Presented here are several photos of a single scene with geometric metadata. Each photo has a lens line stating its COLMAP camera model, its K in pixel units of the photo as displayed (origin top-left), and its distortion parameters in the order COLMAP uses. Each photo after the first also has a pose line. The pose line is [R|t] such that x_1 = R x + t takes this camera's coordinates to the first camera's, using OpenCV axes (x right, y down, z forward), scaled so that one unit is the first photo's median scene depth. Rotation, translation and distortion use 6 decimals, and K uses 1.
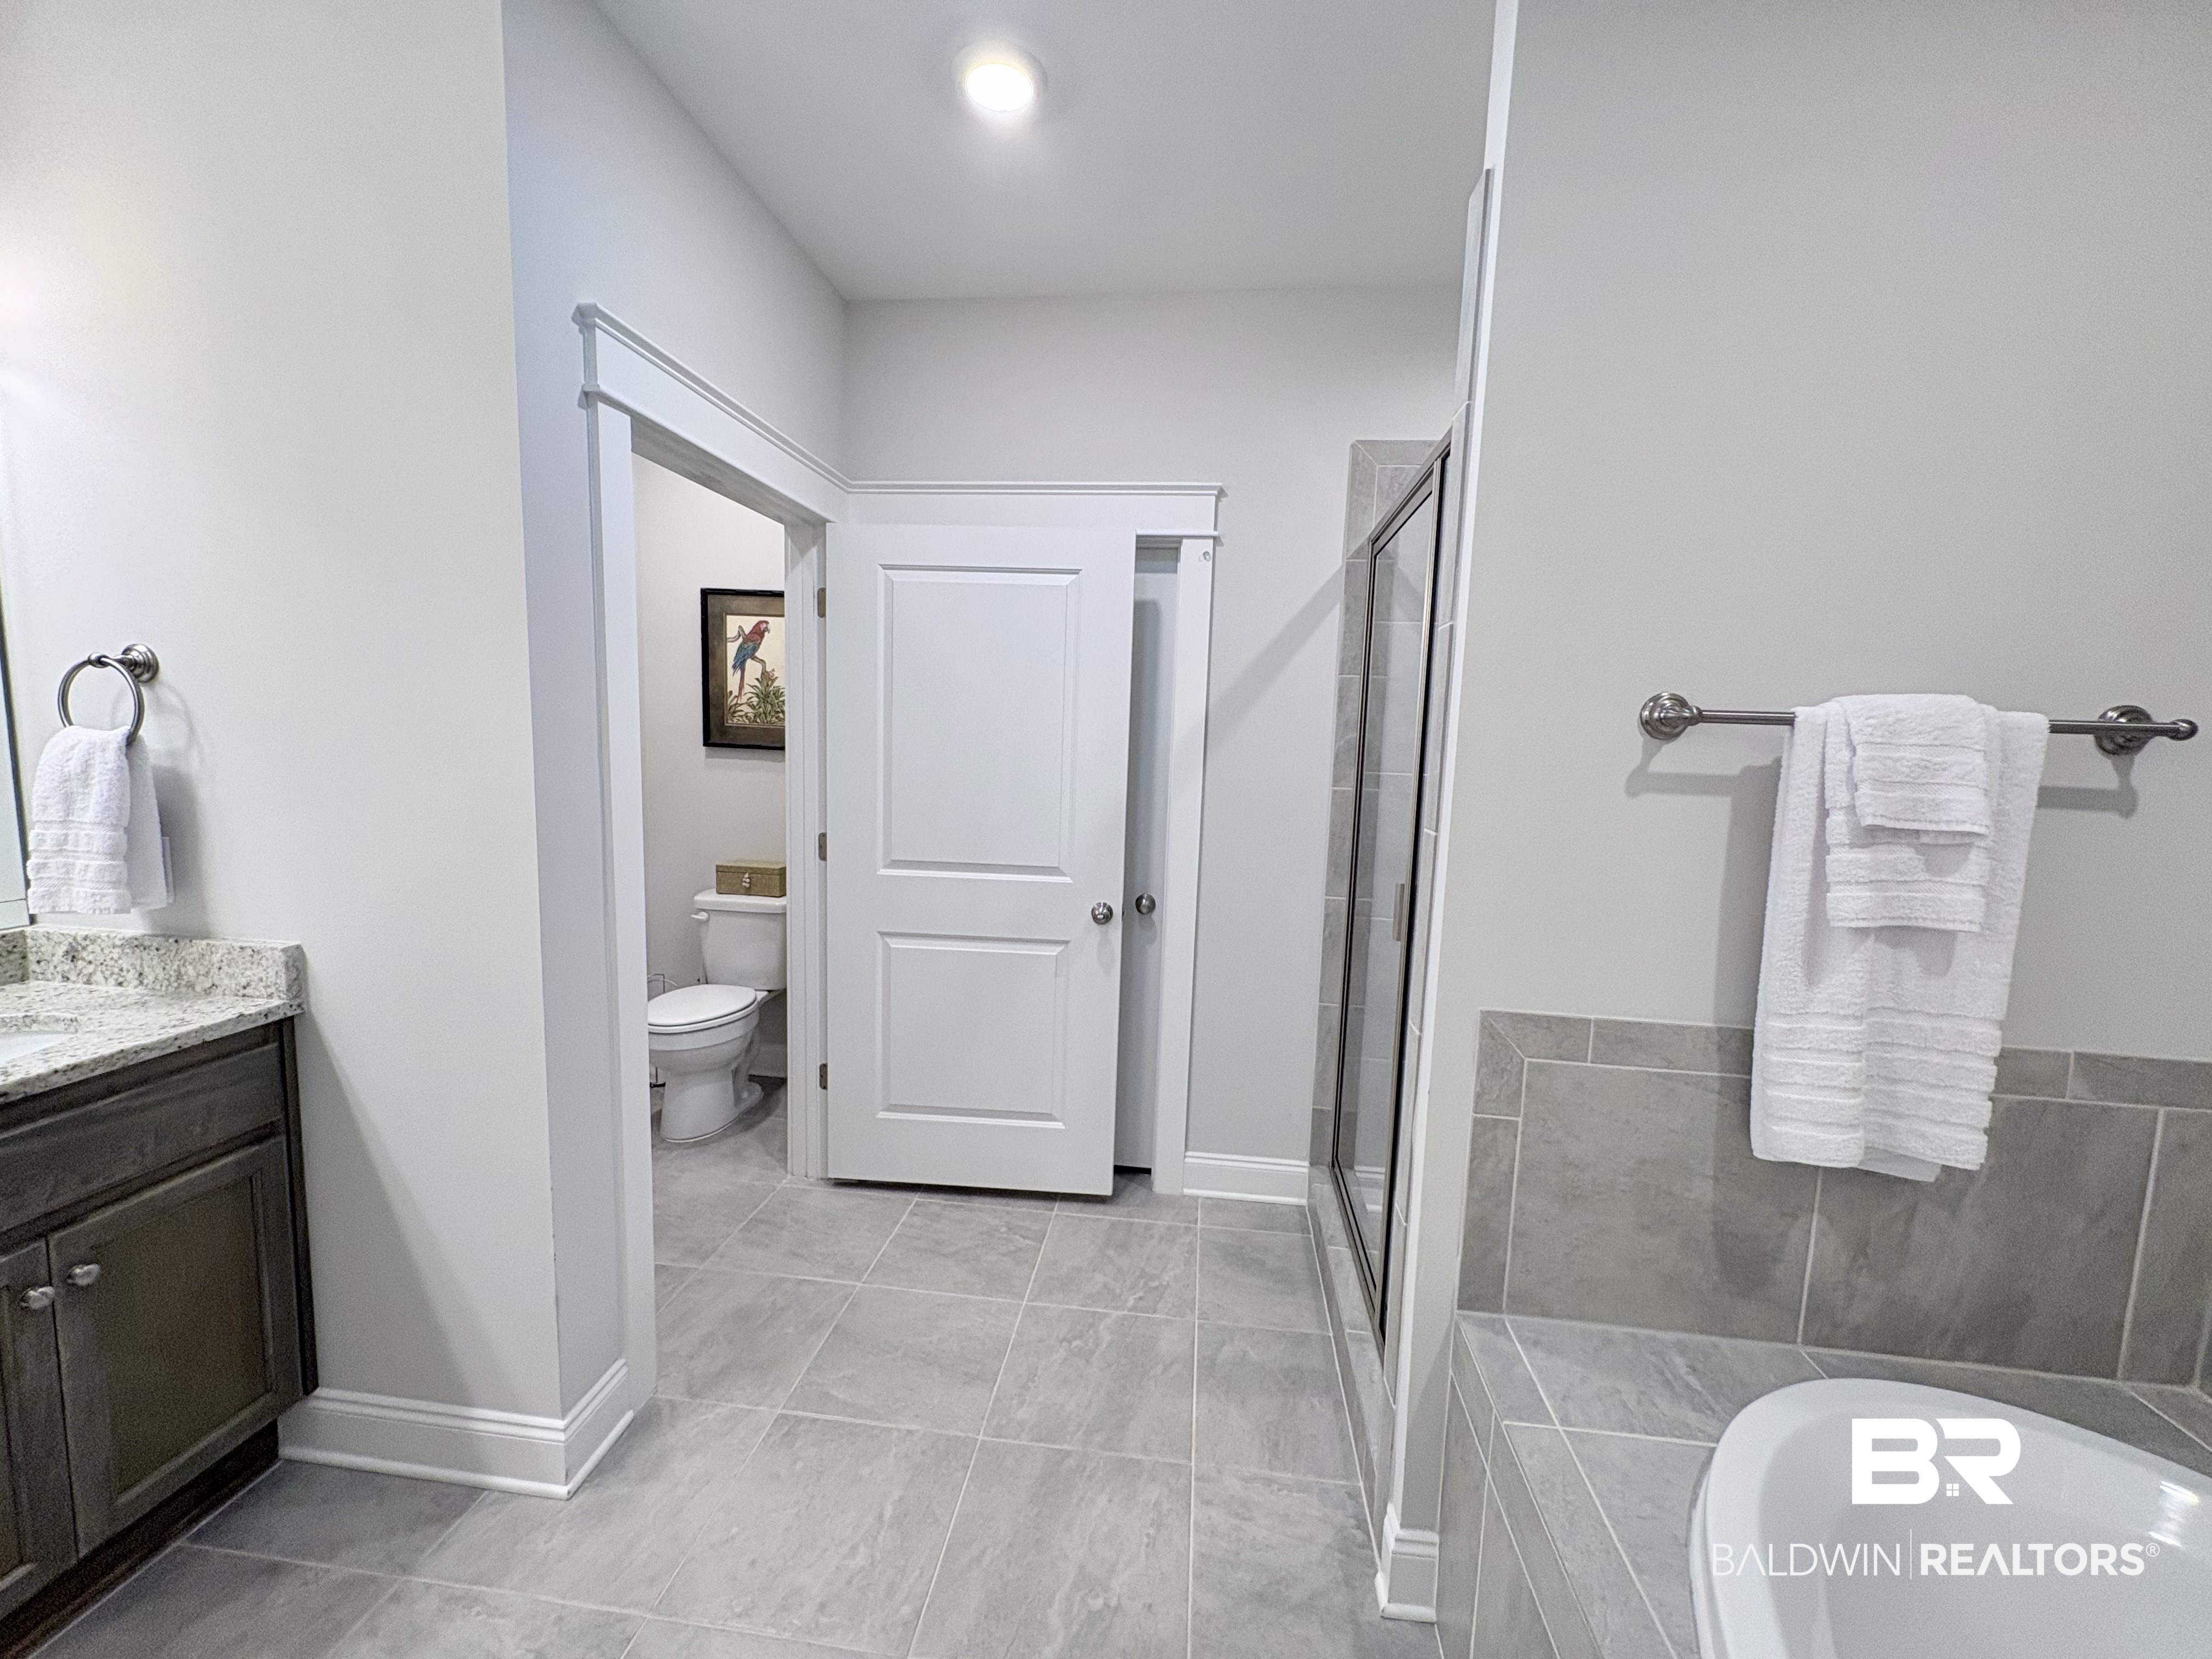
lens RADIAL K [[880.8, 0, 1112.6], [0, 880.8, 831.9], [0, 0, 1]] dist [-0.002137, 0.000716]
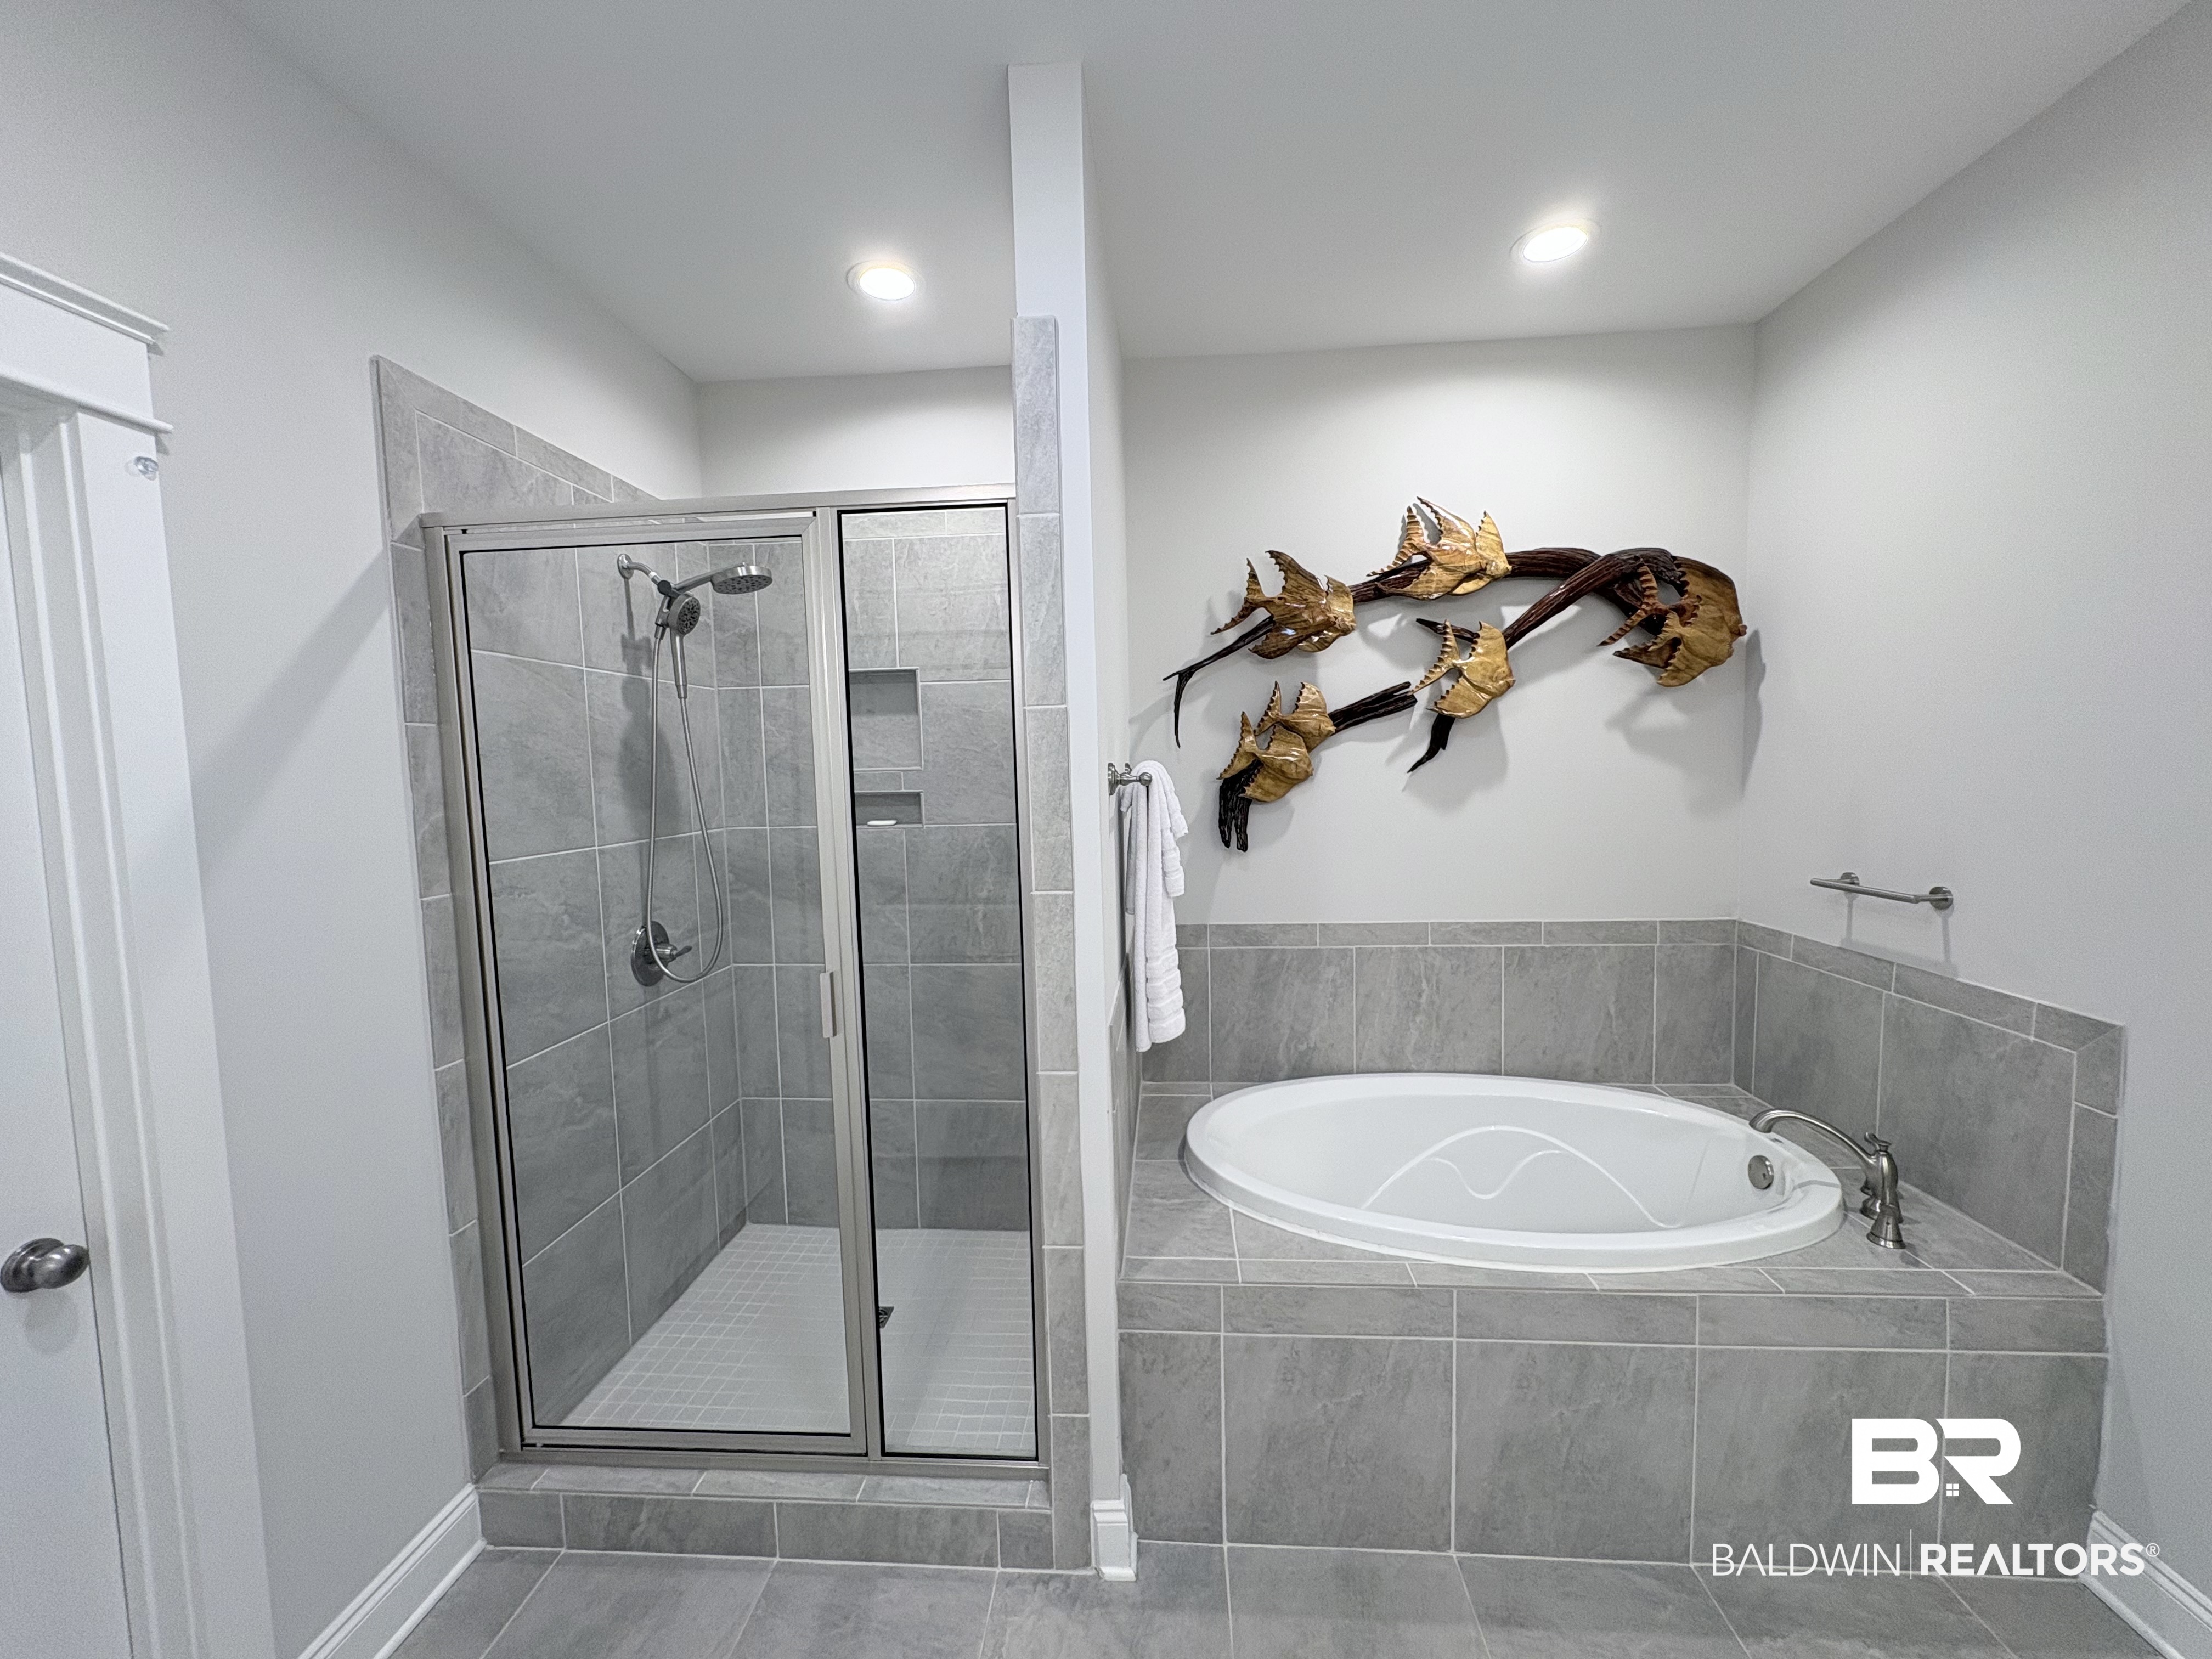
lens RADIAL K [[880.8, 0, 1104.6], [0, 880.8, 830.8], [0, 0, 1]] dist [-0.002137, 0.000716]
pose [[-0.041402, -0.106391, 0.993462, -0.657430], [0.135233, 0.984568, 0.111074, -0.170539], [-0.989948, 0.138947, -0.026375, 0.868065]]
